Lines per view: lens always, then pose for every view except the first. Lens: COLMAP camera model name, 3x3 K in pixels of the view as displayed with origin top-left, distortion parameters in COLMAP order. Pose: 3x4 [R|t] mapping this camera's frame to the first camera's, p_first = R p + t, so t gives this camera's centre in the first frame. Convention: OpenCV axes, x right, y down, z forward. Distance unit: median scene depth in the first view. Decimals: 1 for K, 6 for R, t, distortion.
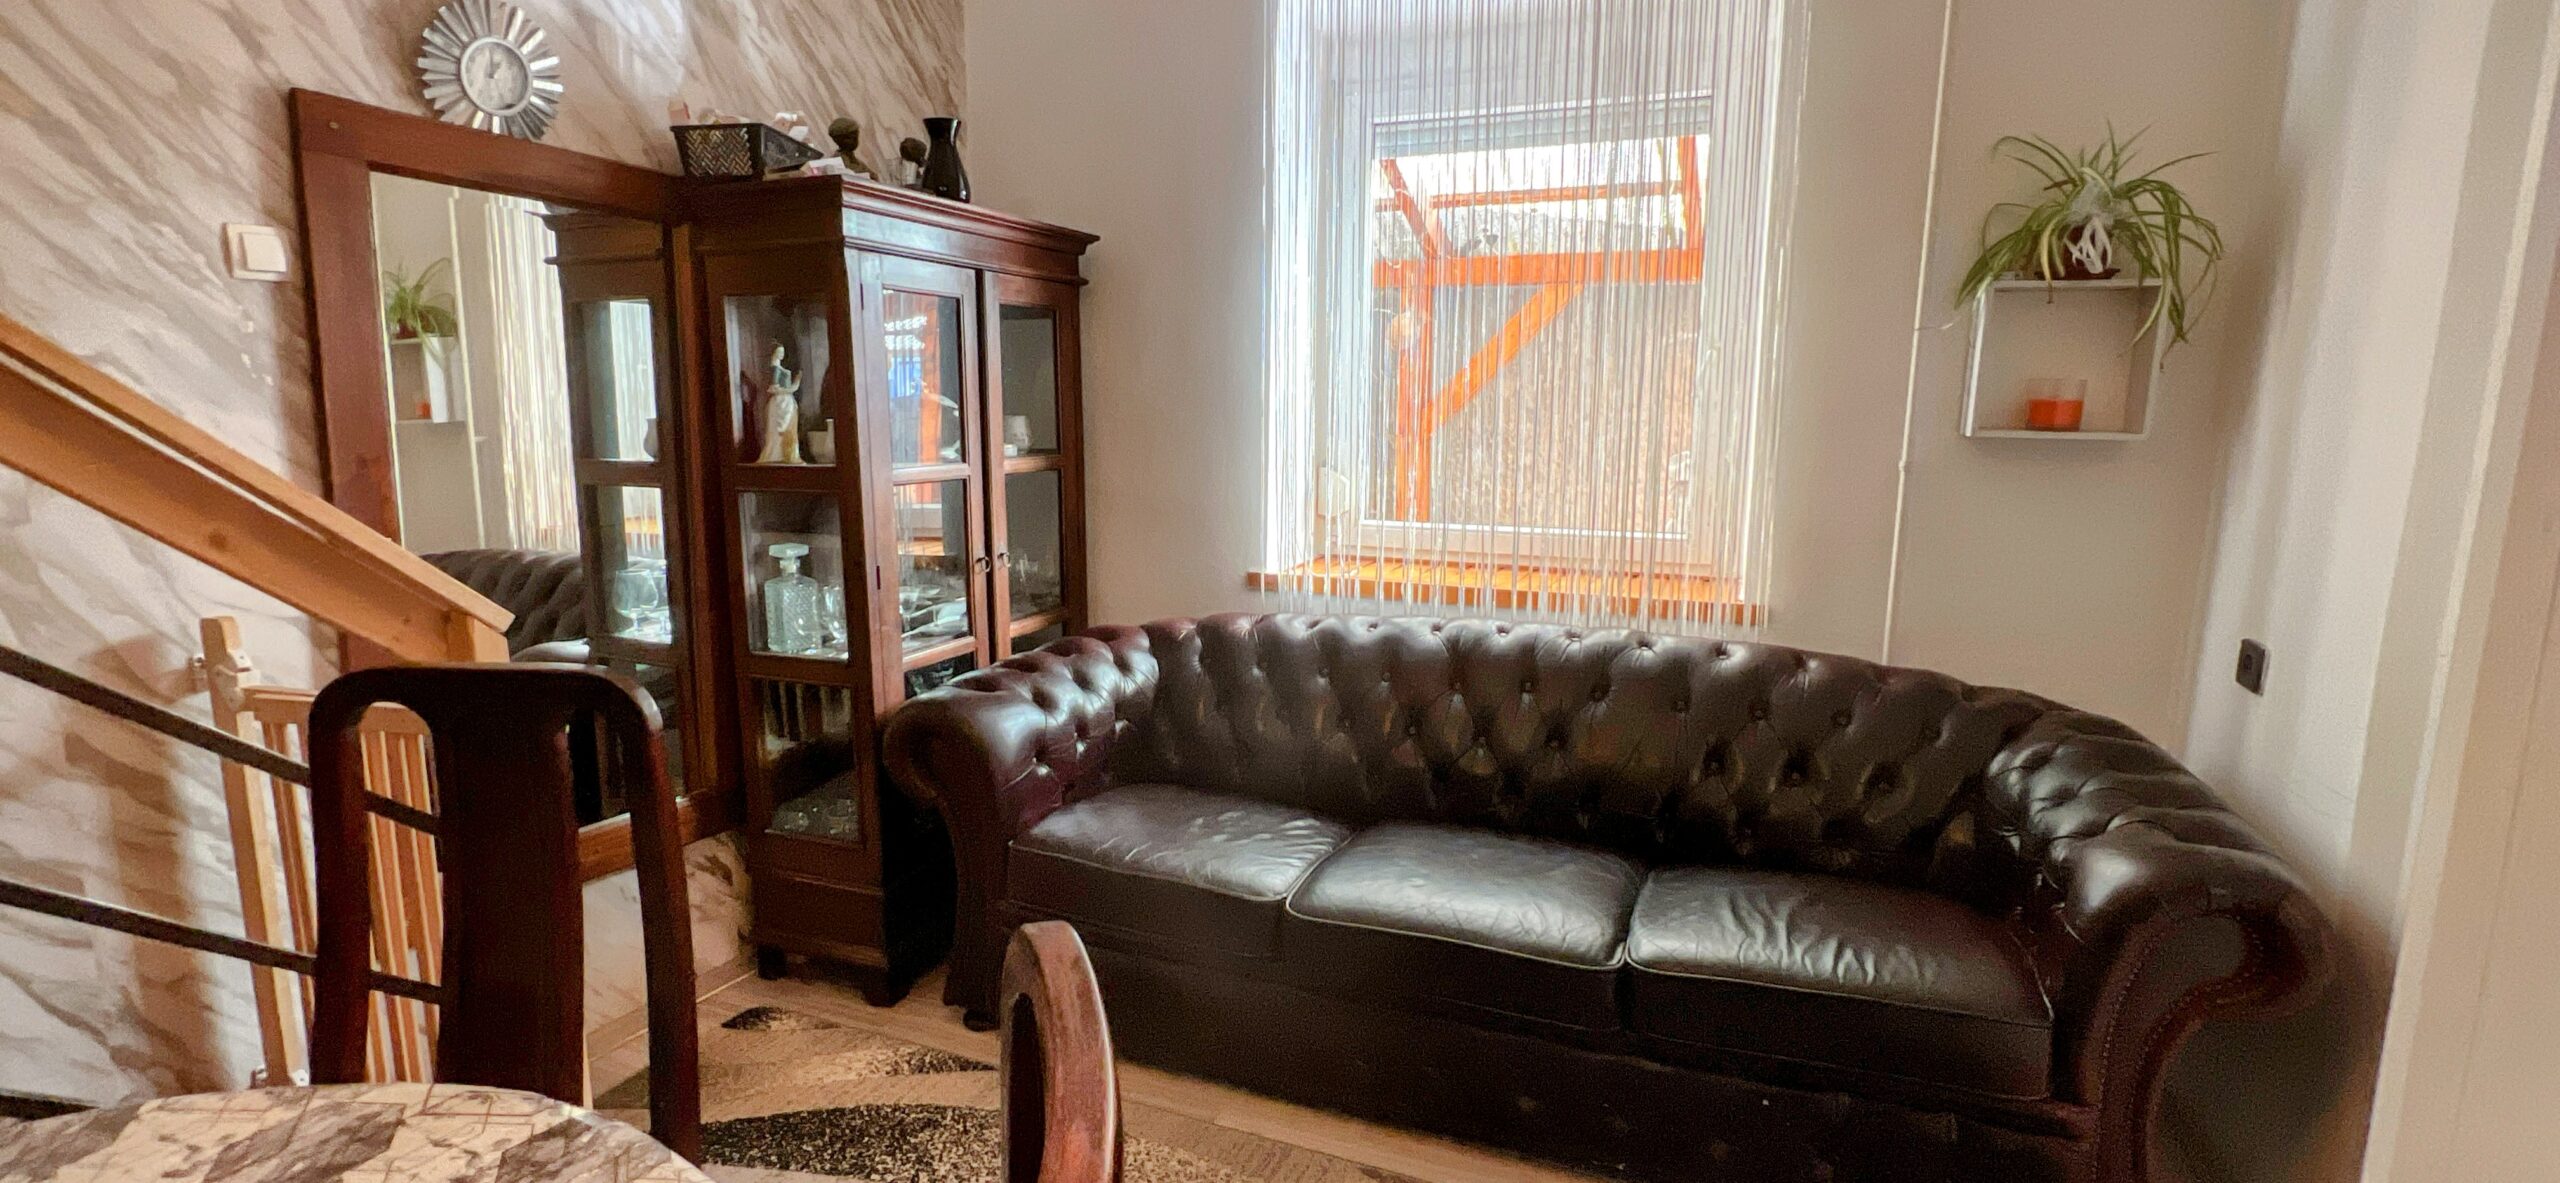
lens RADIAL K [[1194.4, 0, 1277.0], [0, 1194.4, 594.8], [0, 0, 1]] dist [-0.004652, 0.001188]
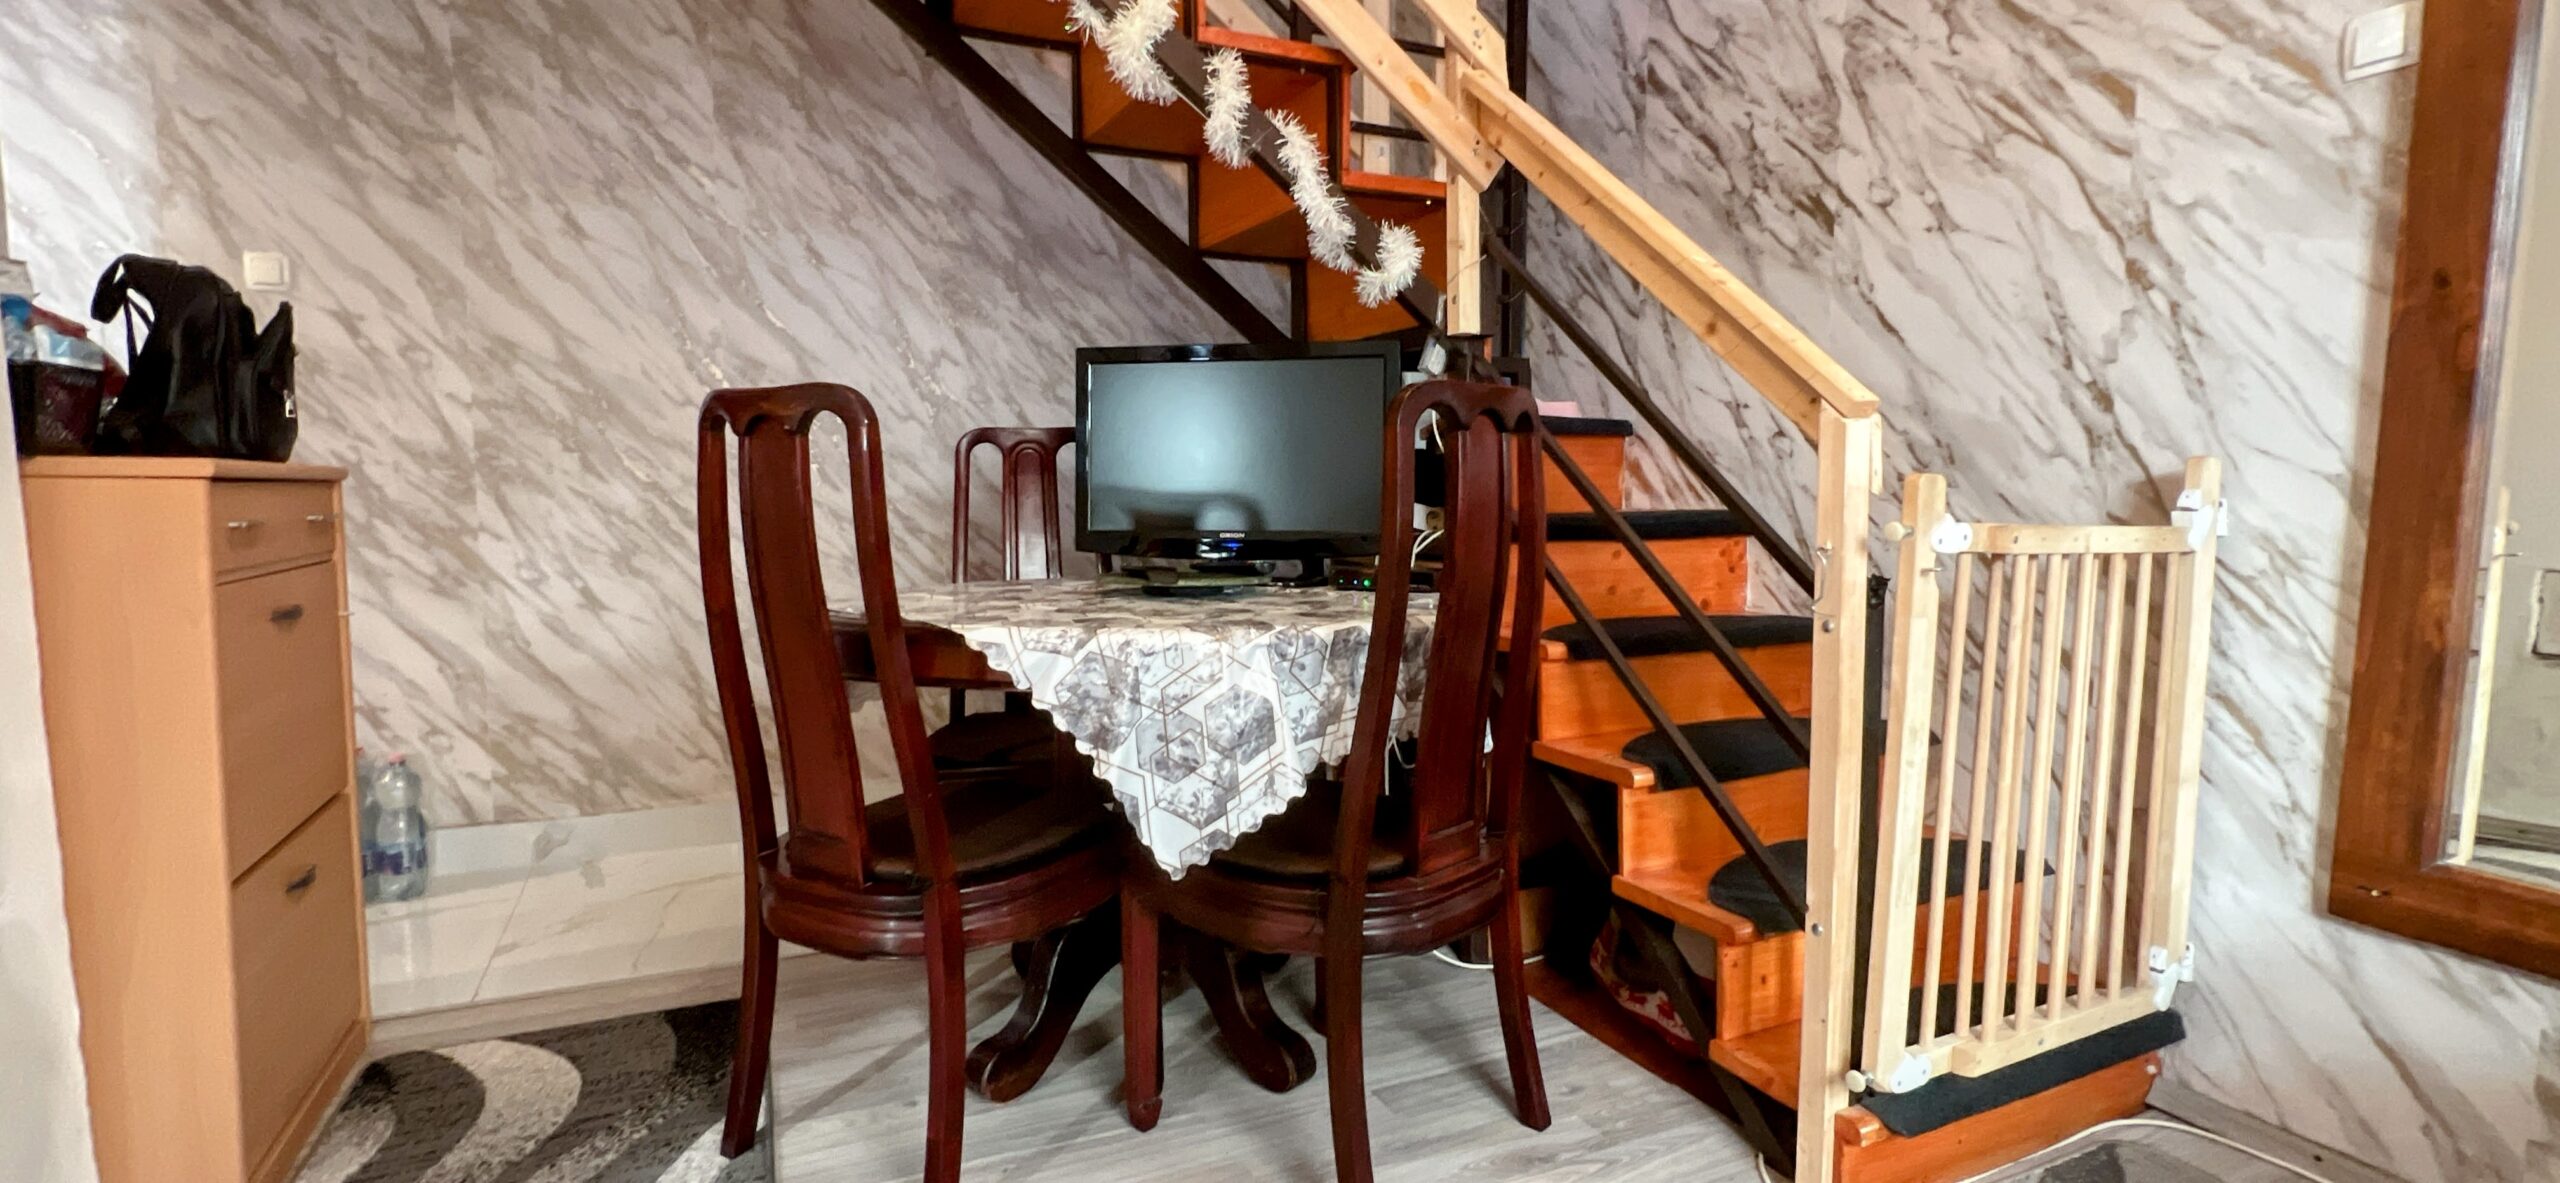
lens RADIAL K [[1194.4, 0, 1275.3], [0, 1194.4, 584.3], [0, 0, 1]] dist [-0.004652, 0.001188]
pose [[-0.661259, 0.056884, -0.747998, 0.248444], [-0.122595, 0.975521, 0.182565, 0.026130], [0.740072, 0.212423, -0.638099, 0.773228]]
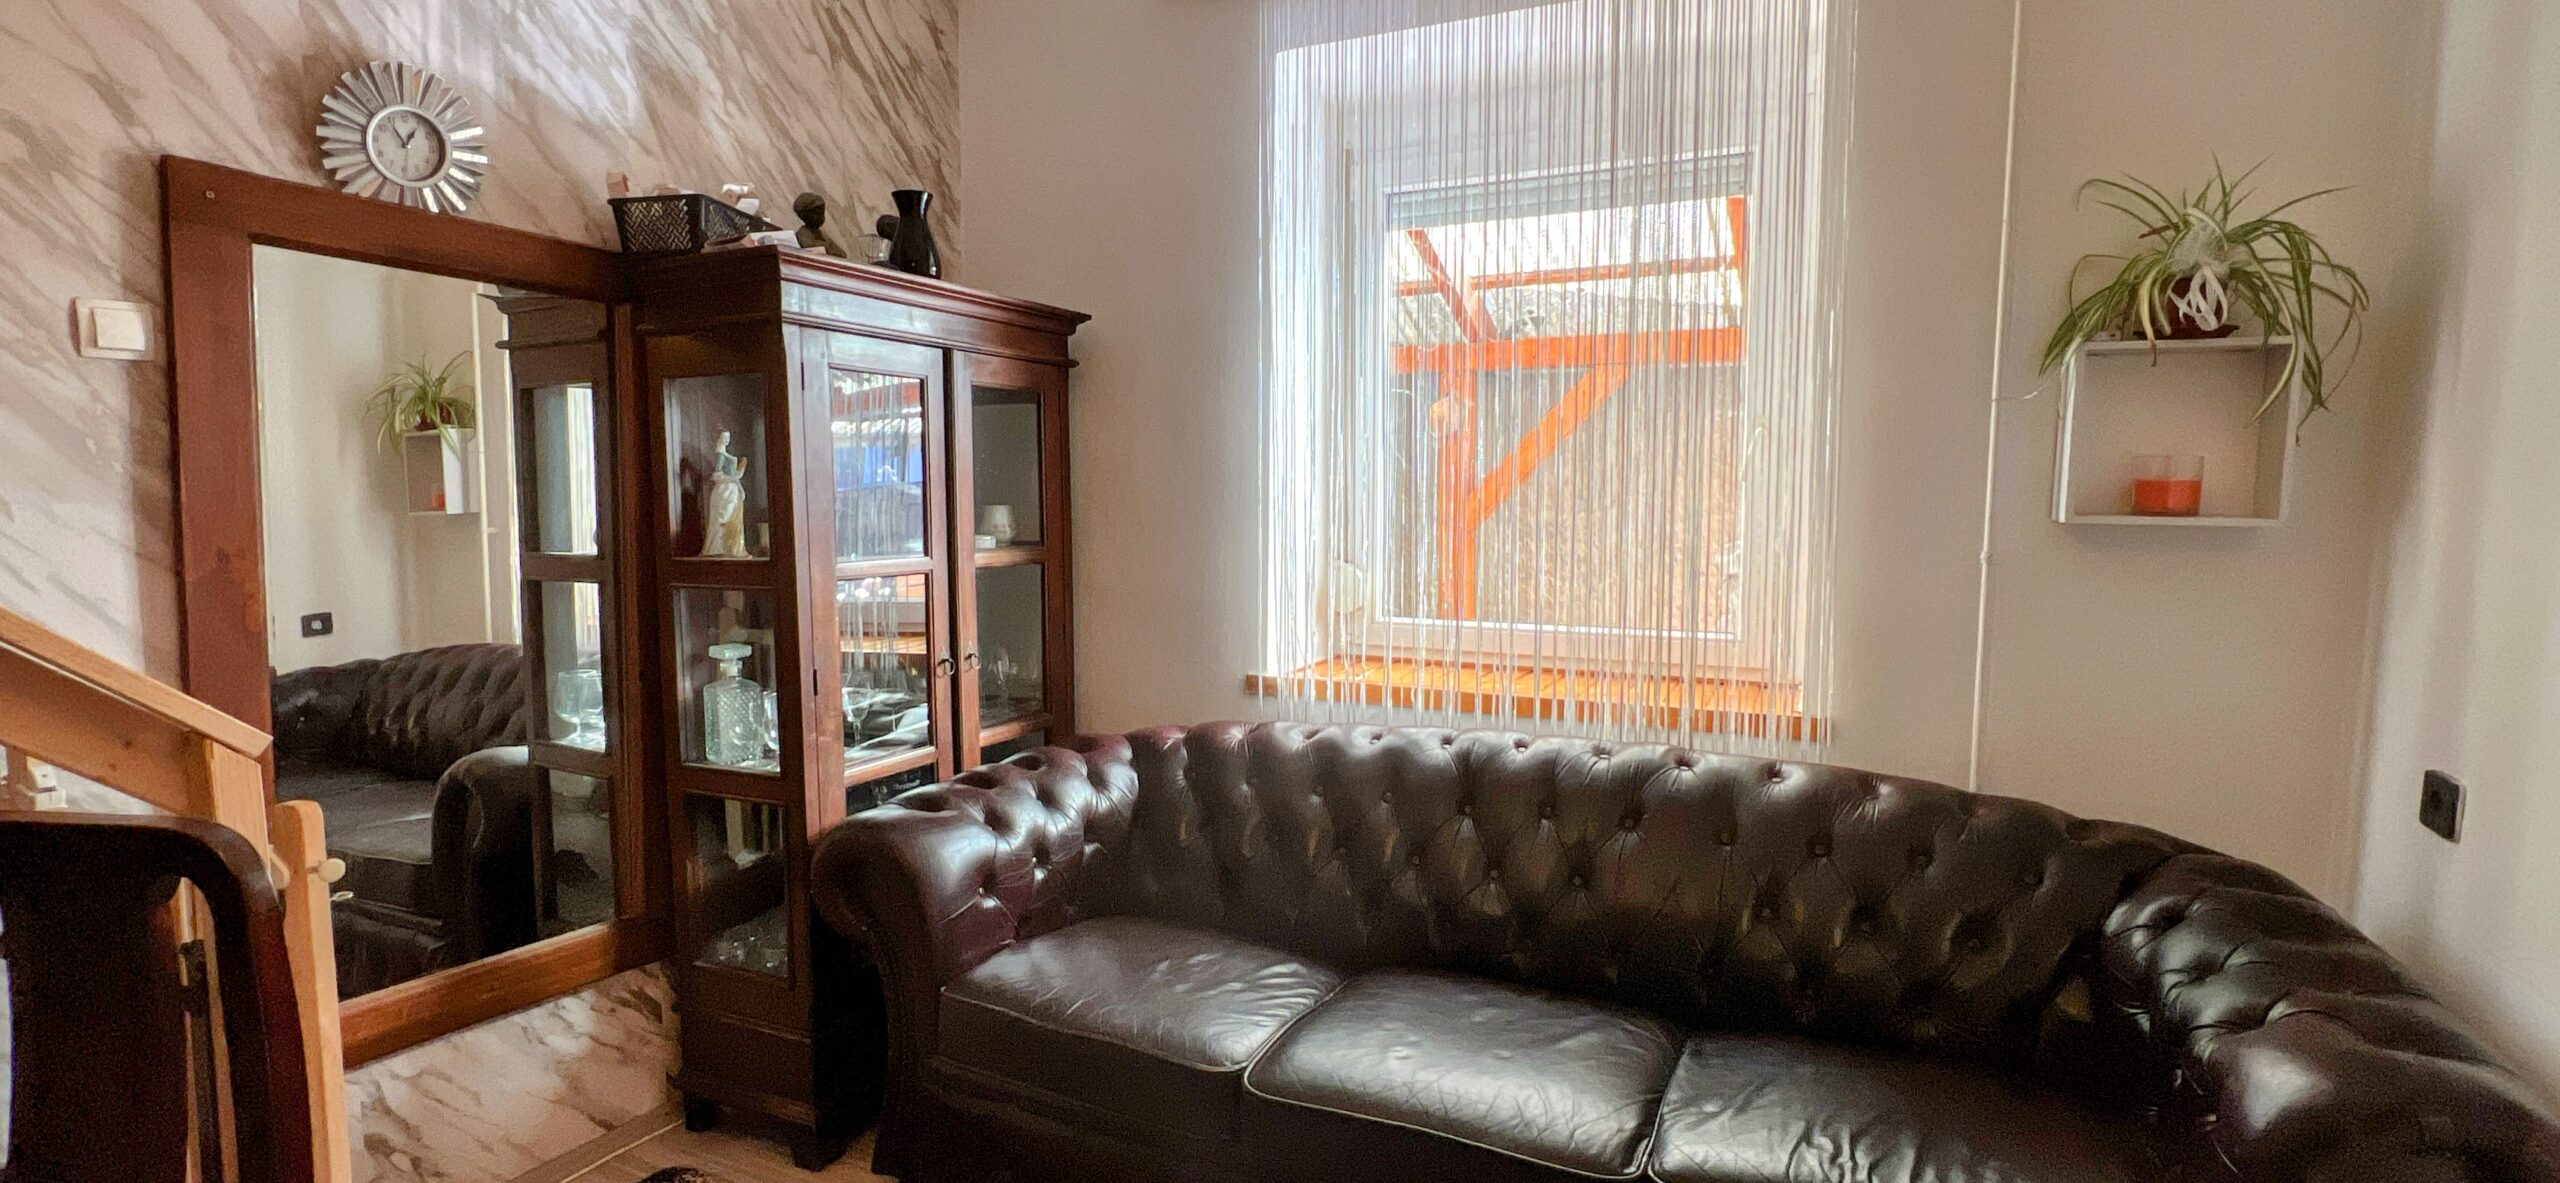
lens RADIAL K [[1194.4, 0, 1275.7], [0, 1194.4, 592.2], [0, 0, 1]] dist [-0.004652, 0.001188]
pose [[0.998039, 0.000121, -0.062599, 0.070768], [-0.005001, 0.996956, -0.077808, -0.014013], [0.062399, 0.077968, 0.995001, 0.118407]]
